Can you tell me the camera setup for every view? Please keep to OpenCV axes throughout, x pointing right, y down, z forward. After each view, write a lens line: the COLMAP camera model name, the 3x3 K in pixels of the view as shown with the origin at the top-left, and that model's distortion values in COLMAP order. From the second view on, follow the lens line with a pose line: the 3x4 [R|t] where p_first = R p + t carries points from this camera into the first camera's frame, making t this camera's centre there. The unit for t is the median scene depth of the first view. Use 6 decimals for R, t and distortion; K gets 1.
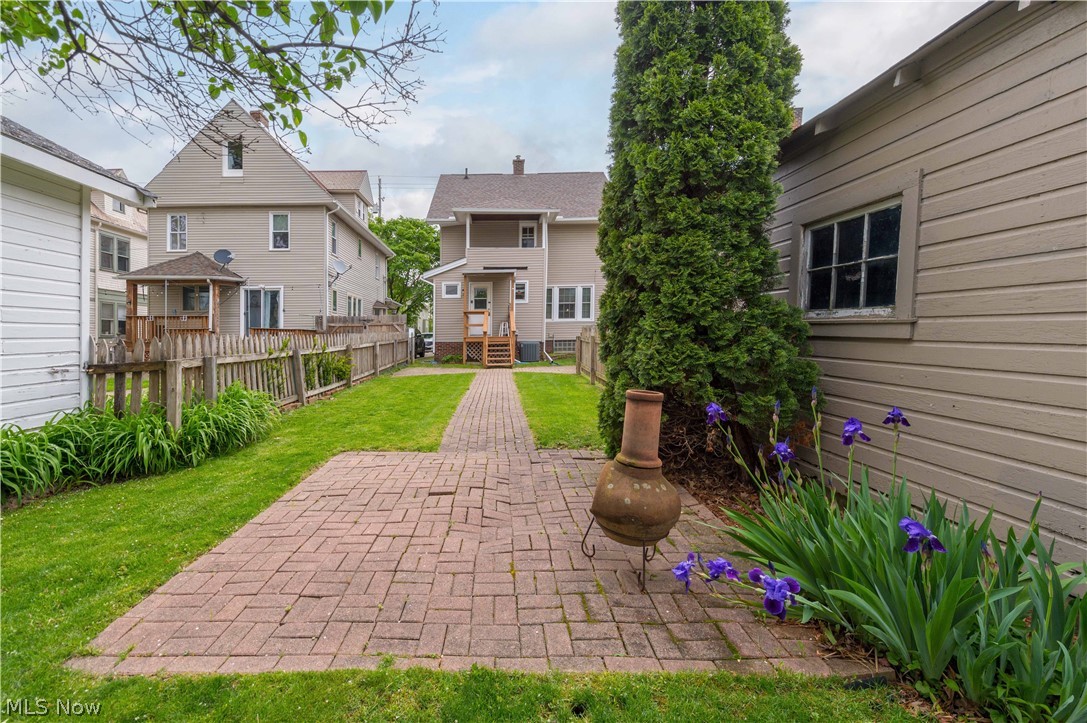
lens RADIAL K [[475.1, 0, 542.7], [0, 475.1, 337.0], [0, 0, 1]] dist [0.000485, -0.000197]
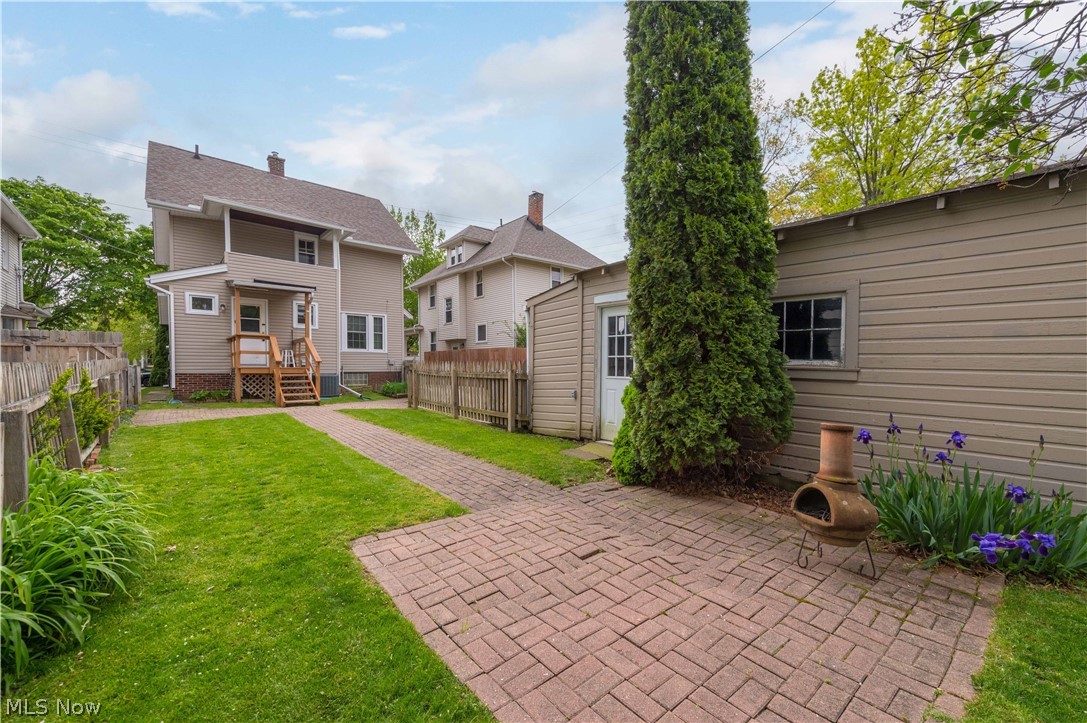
lens RADIAL K [[430.1, 0, 559.8], [0, 430.1, 362.2], [0, 0, 1]] dist [0.008995, -0.000760]
pose [[0.754327, 0.026603, 0.655960, -0.231533], [-0.017374, 0.999638, -0.020562, -0.002637], [-0.656270, 0.004114, 0.754515, 0.127211]]
